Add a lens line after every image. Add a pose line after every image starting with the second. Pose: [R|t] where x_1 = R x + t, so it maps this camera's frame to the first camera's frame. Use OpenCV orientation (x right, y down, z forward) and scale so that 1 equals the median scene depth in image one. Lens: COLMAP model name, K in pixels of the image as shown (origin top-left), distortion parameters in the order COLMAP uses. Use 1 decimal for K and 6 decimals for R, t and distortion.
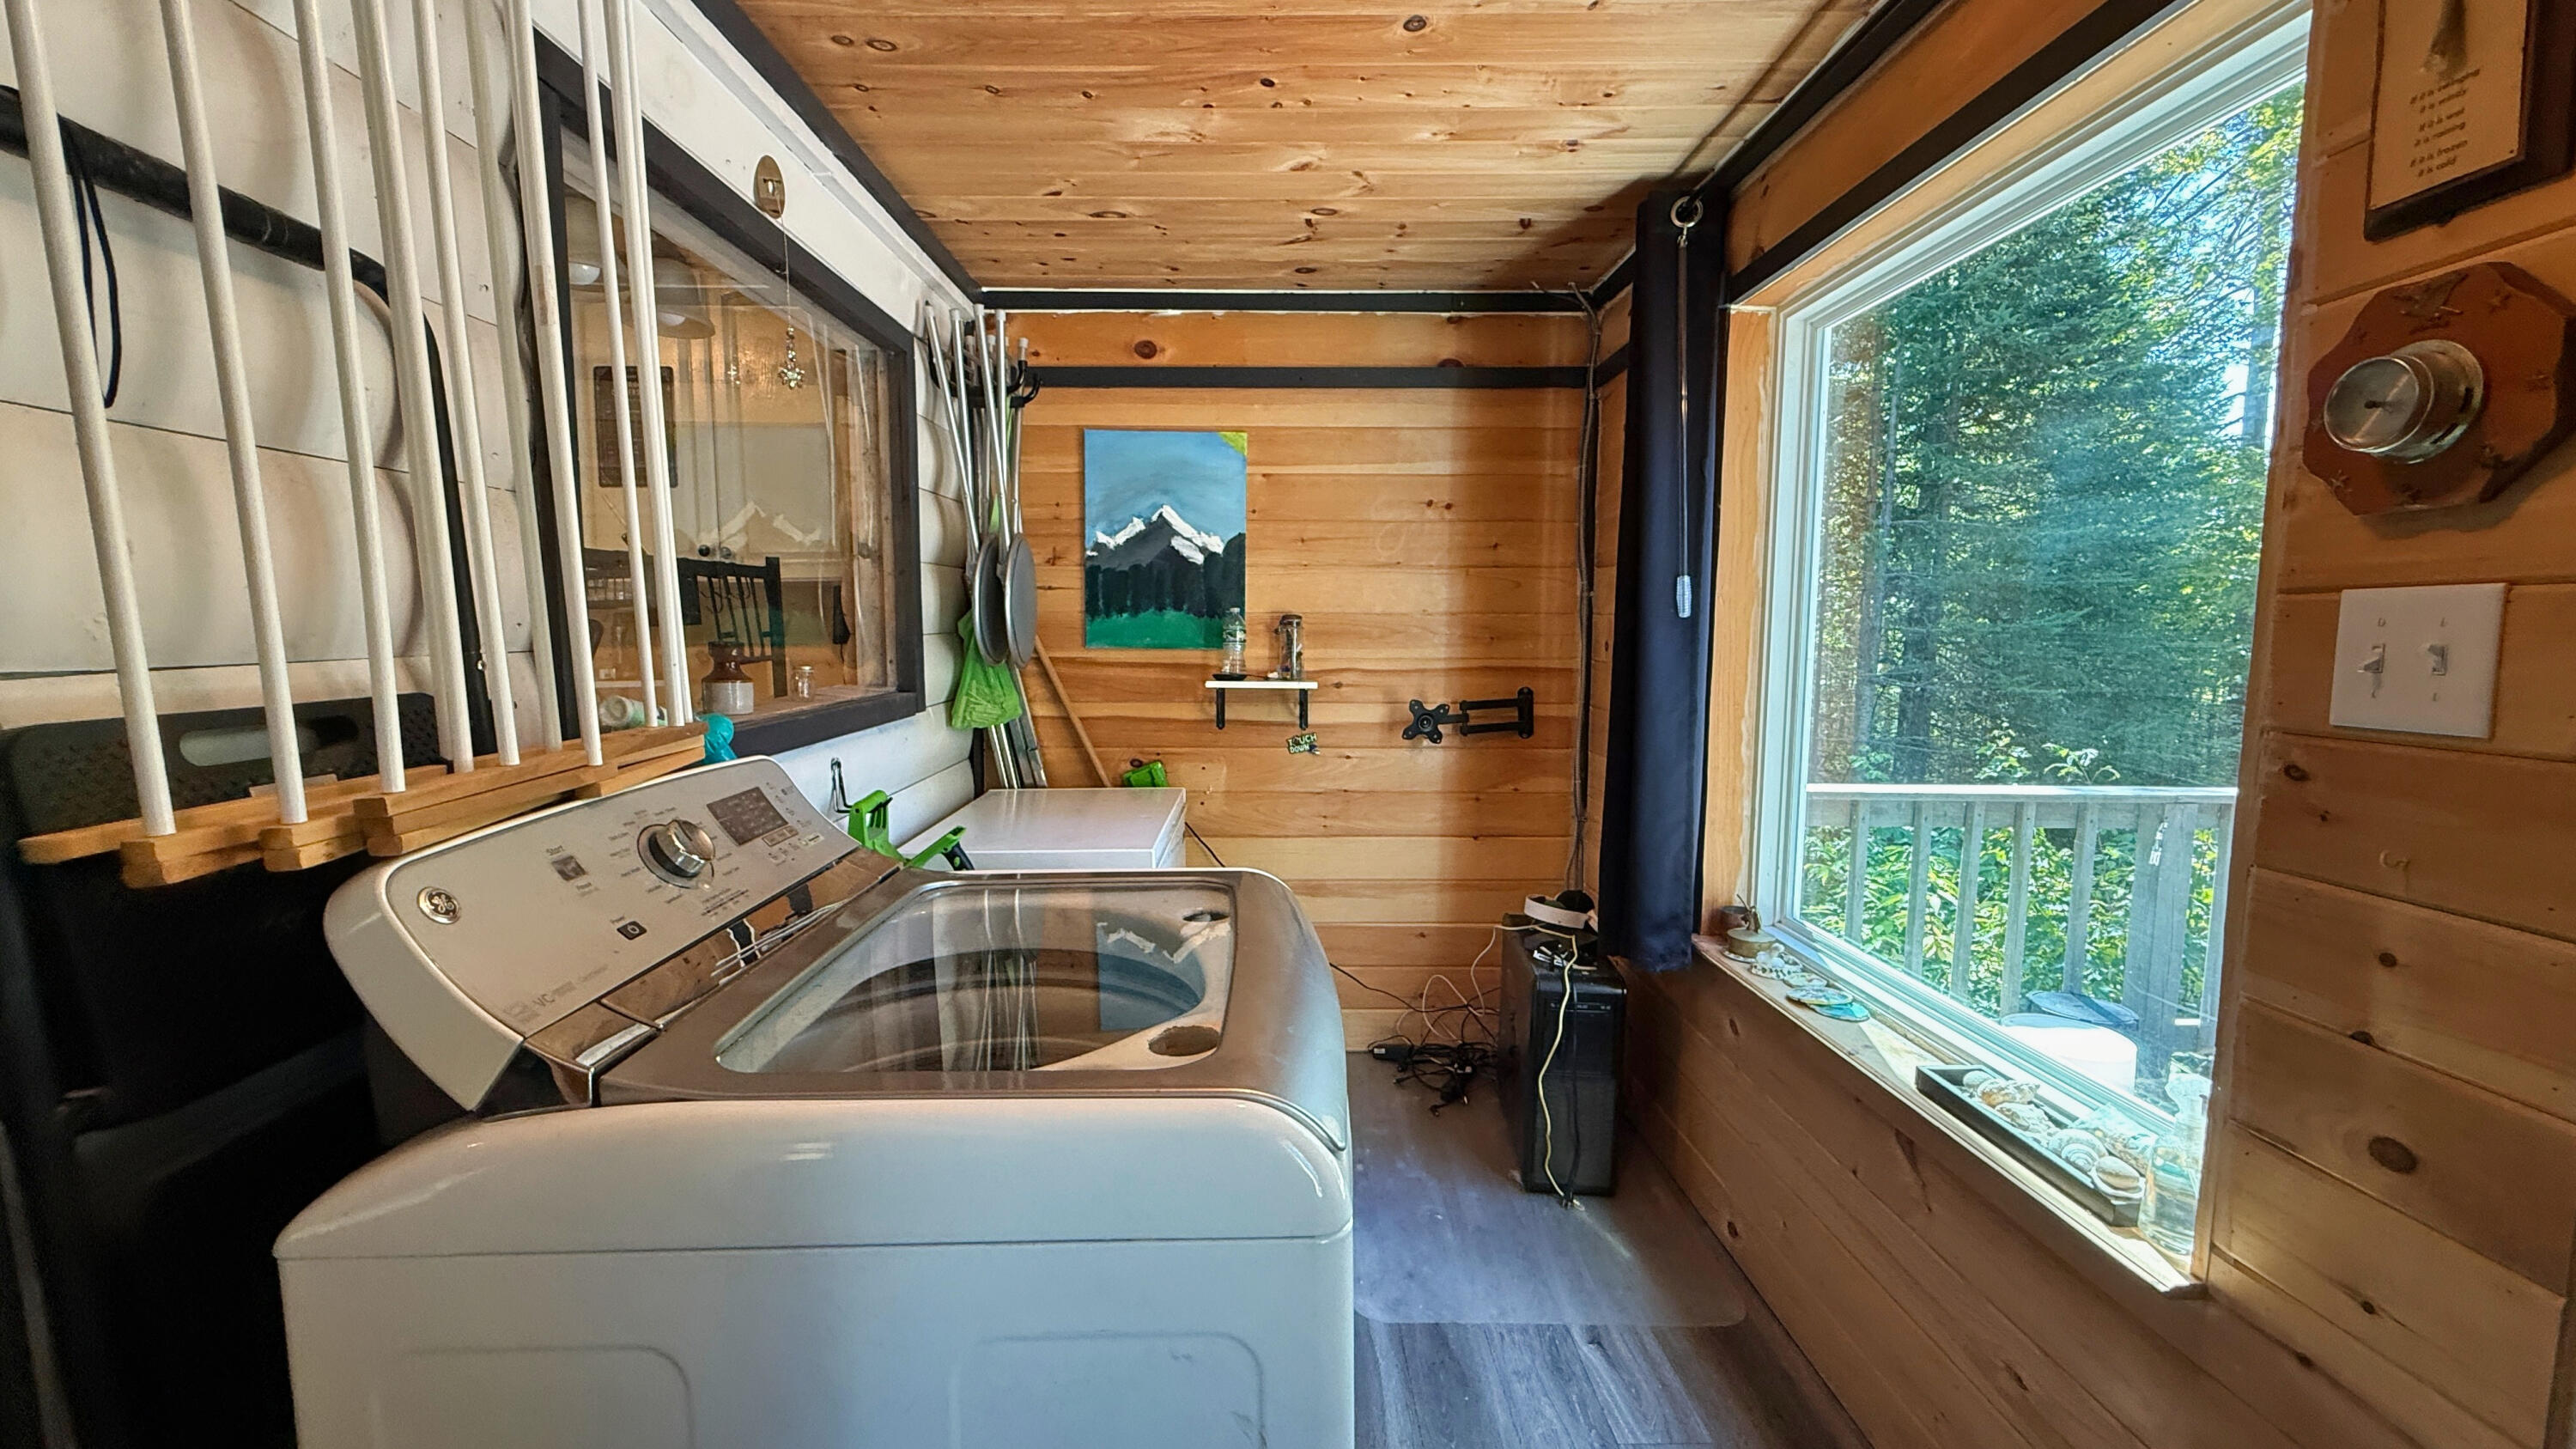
lens RADIAL K [[1036.6, 0, 1284.8], [0, 1036.6, 733.4], [0, 0, 1]] dist [-0.000849, 0.000178]
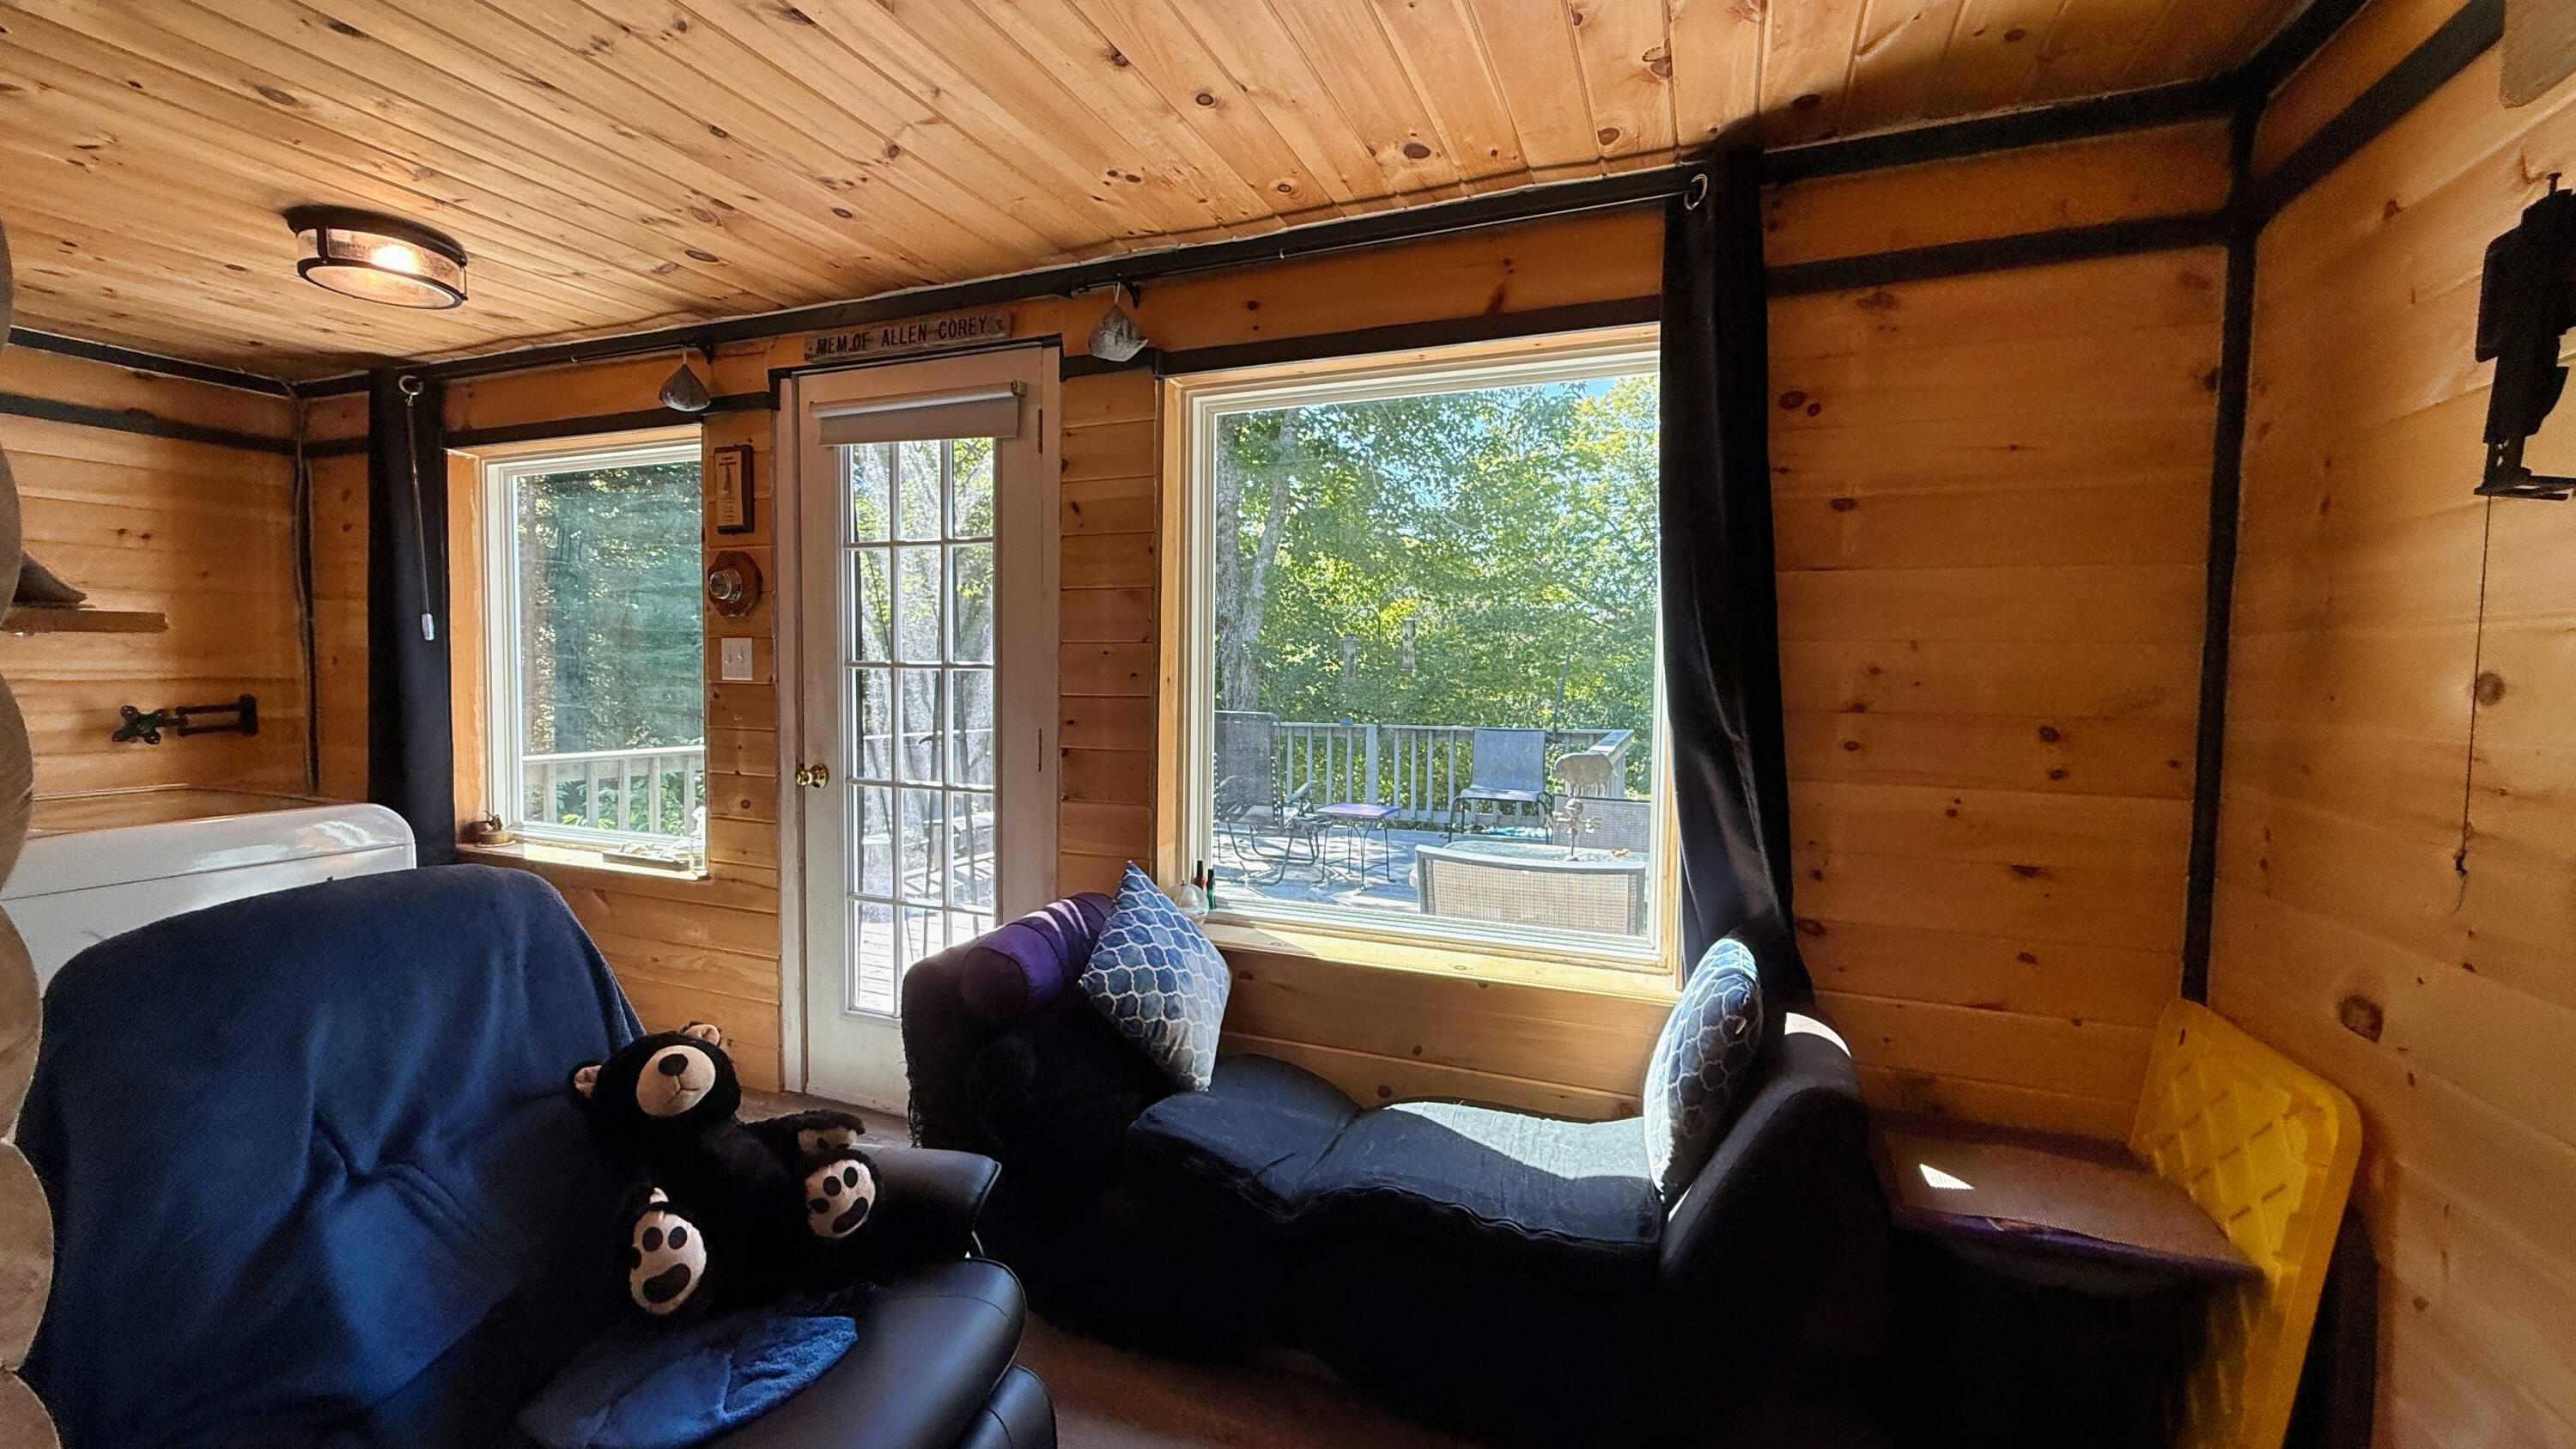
lens RADIAL K [[1036.6, 0, 1285.8], [0, 1036.6, 707.9], [0, 0, 1]] dist [-0.000849, 0.000178]
pose [[0.404175, -0.030764, 0.914164, -0.392066], [0.079565, 0.996828, -0.001632, 0.071296], [-0.911215, 0.073395, 0.405341, -0.603546]]
